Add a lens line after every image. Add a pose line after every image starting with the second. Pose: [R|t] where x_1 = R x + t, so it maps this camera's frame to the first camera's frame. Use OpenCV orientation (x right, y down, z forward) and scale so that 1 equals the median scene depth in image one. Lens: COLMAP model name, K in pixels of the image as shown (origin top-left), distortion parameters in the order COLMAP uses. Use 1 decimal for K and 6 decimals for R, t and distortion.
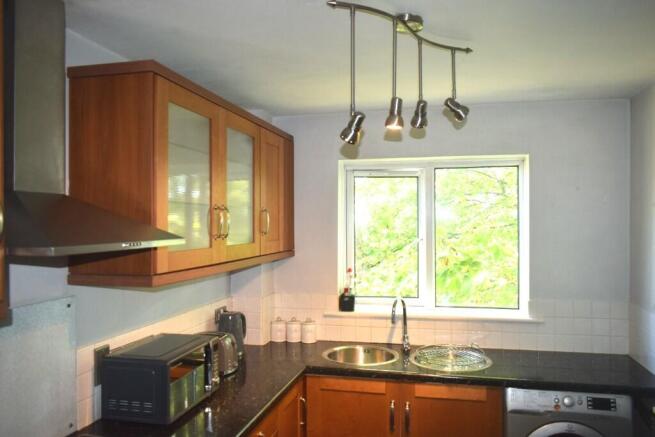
lens RADIAL K [[513.9, 0, 327.5], [0, 513.9, 218.5], [0, 0, 1]] dist [-0.001718, 0.000843]
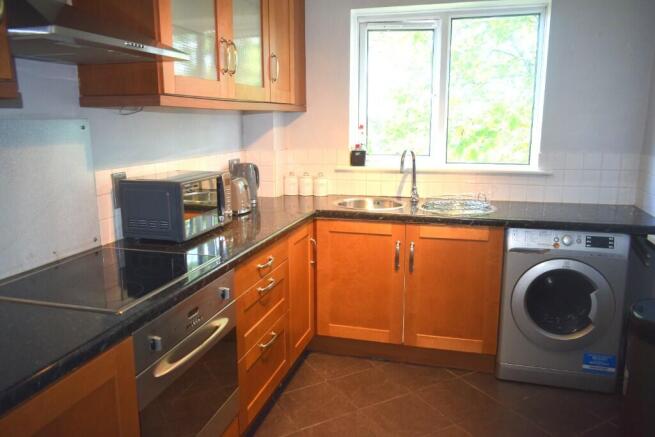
lens RADIAL K [[511.2, 0, 327.5], [0, 511.2, 218.5], [0, 0, 1]] dist [-0.000022, 0.002626]
pose [[0.999160, 0.008638, -0.040066, 0.022972], [-0.000610, 0.980564, 0.196199, 0.099557], [0.040982, -0.196010, 0.979745, -0.020235]]
